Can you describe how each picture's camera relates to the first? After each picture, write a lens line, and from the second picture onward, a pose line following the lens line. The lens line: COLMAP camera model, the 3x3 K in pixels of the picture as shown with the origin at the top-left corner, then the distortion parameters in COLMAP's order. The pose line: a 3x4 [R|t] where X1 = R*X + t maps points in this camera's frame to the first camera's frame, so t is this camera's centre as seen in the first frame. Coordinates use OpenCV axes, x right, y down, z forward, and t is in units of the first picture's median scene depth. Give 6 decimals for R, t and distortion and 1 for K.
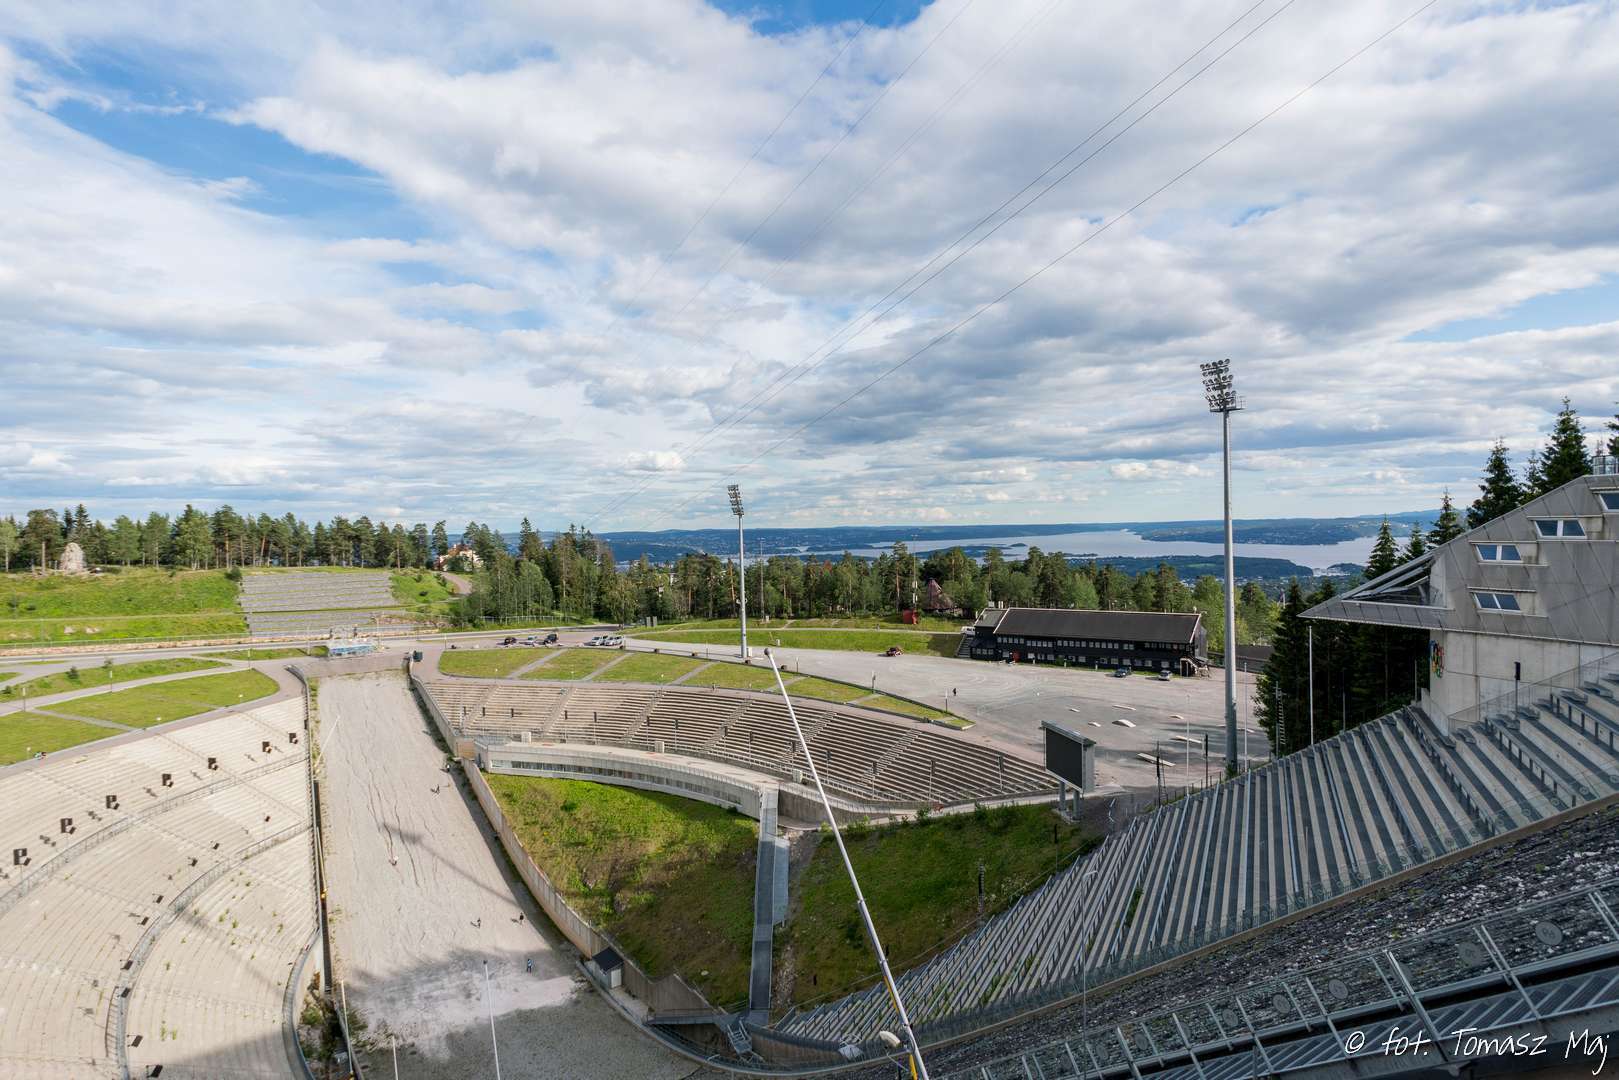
lens RADIAL K [[924.6, 0, 805.2], [0, 924.6, 534.9], [0, 0, 1]] dist [-0.028849, 0.001537]
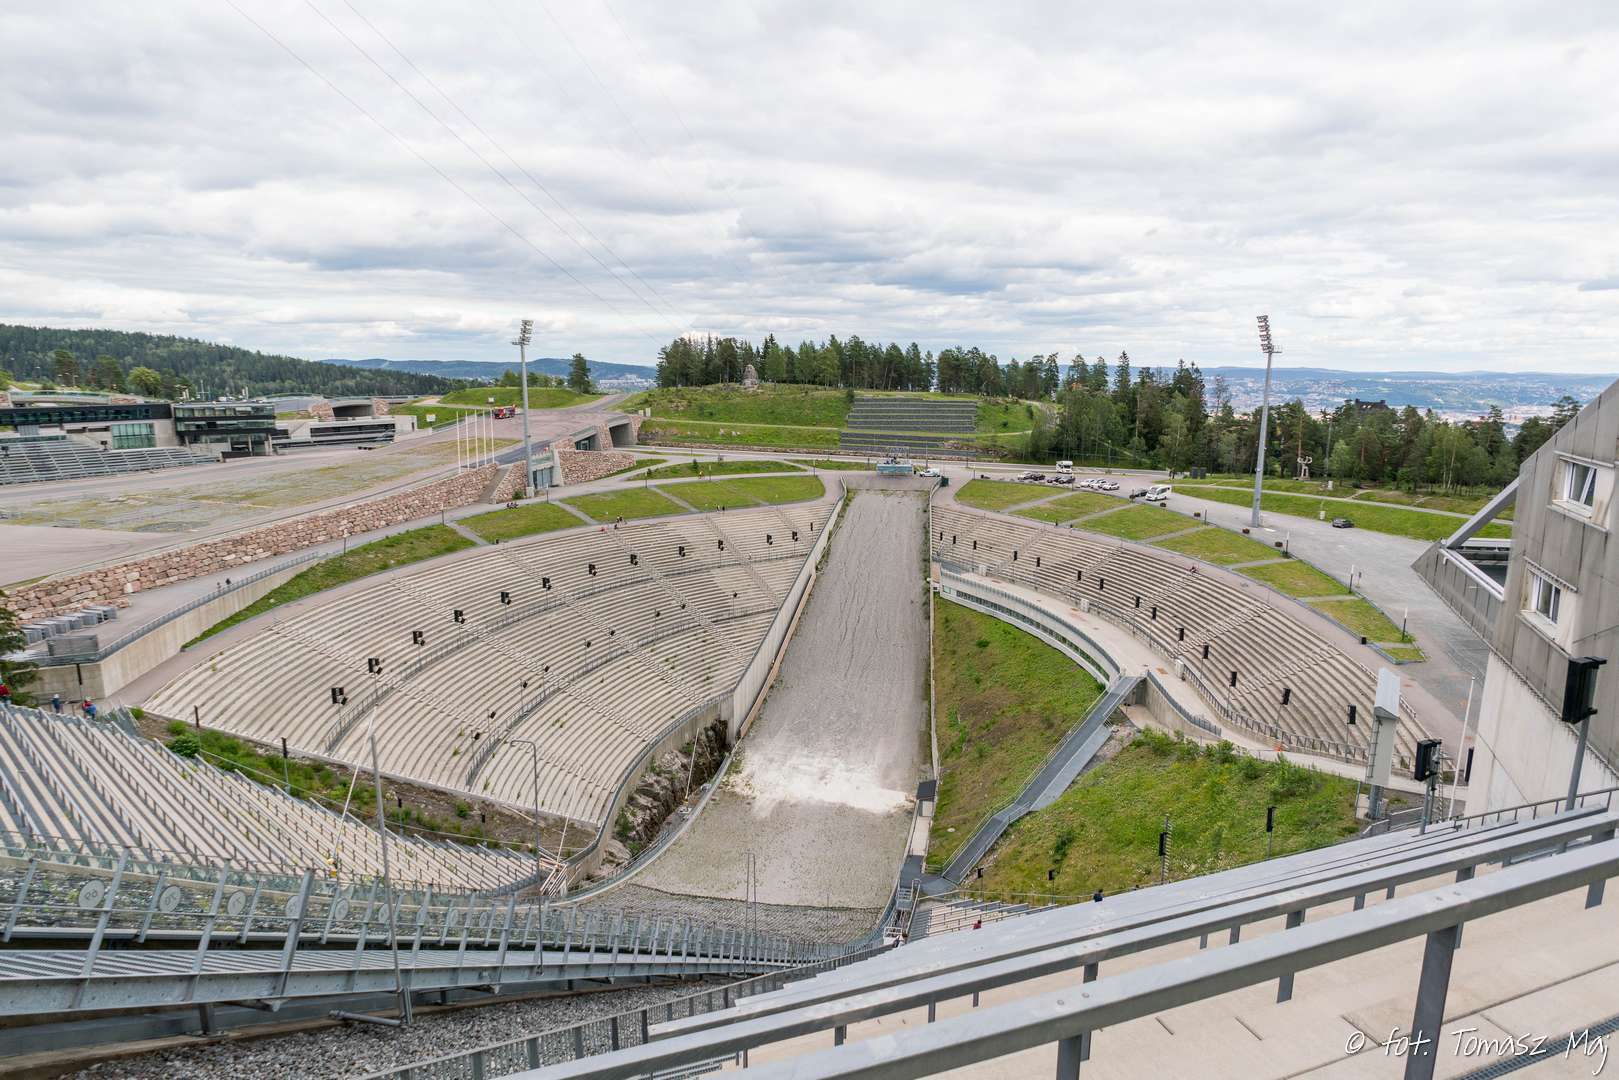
lens RADIAL K [[924.6, 0, 805.2], [0, 924.6, 534.9], [0, 0, 1]] dist [-0.028849, 0.001537]
pose [[0.710689, 0.152159, -0.686854, 0.226144], [-0.025039, 0.981182, 0.191453, -0.008919], [0.703060, -0.118865, 0.701126, 0.133153]]
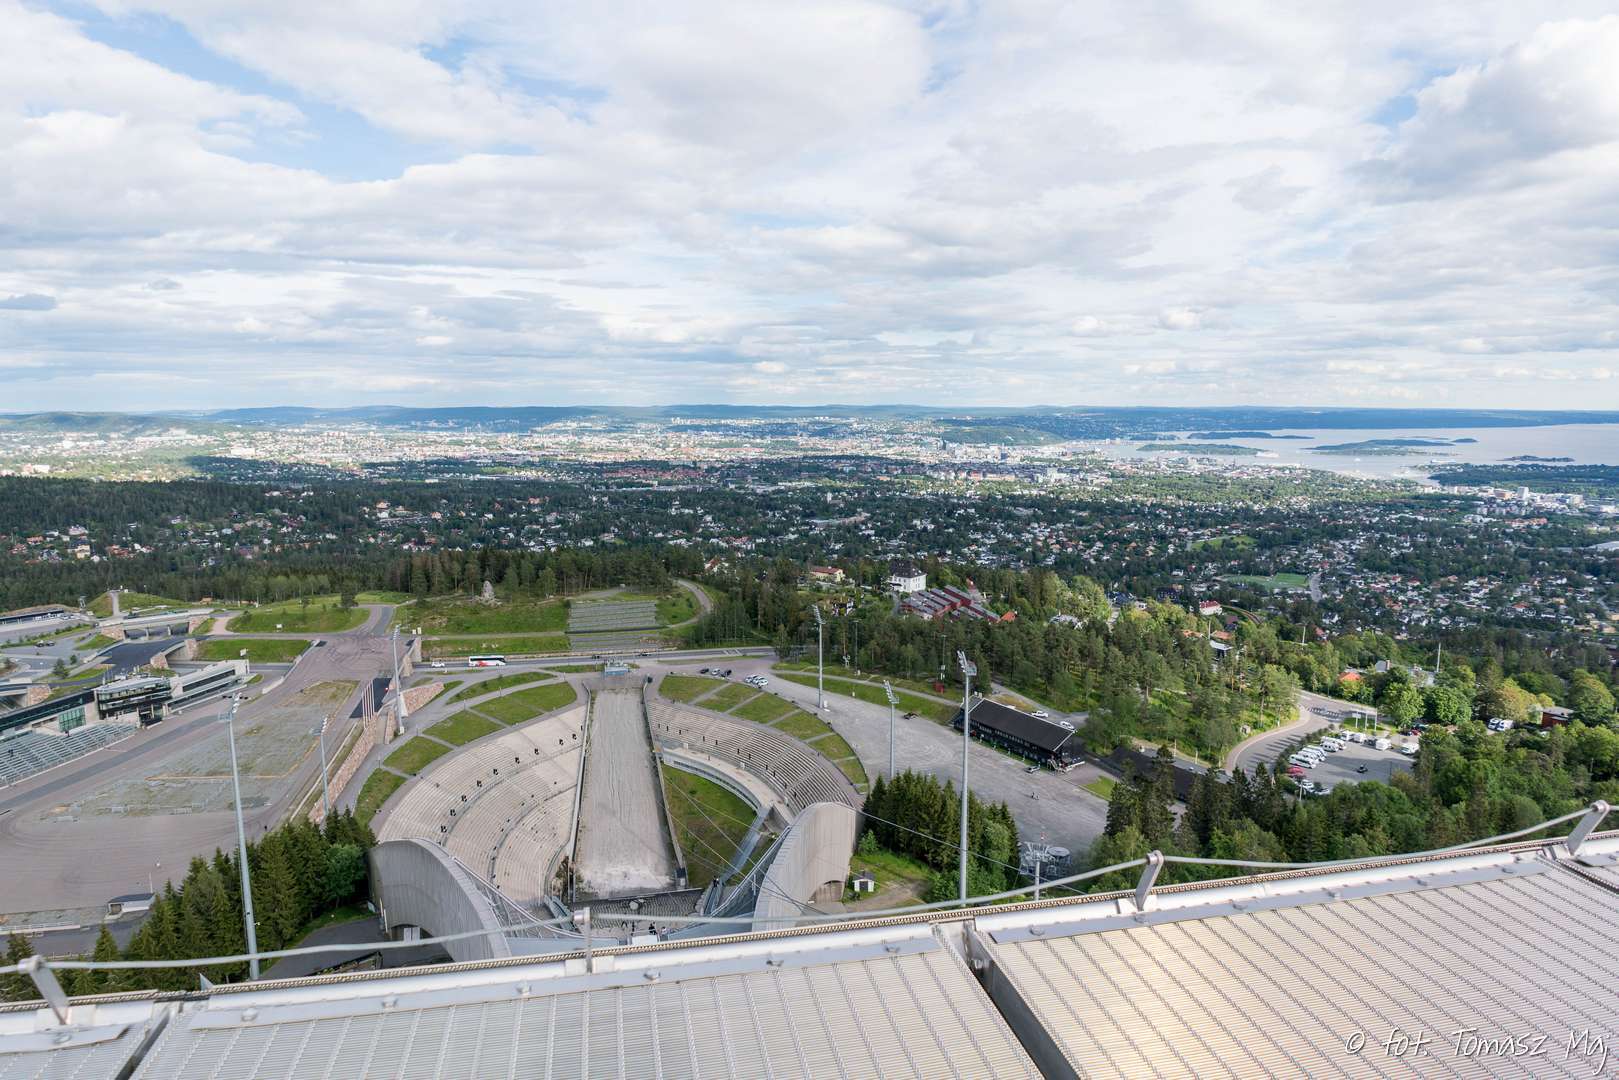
lens RADIAL K [[995.0, 0, 809.5], [0, 995.0, 540.0], [0, 0, 1]] dist [-0.023066, 0.001264]
pose [[0.928019, 0.073518, -0.365207, 0.565034], [-0.021780, 0.989364, 0.143820, -0.436023], [0.371896, -0.125513, 0.919750, -0.629748]]
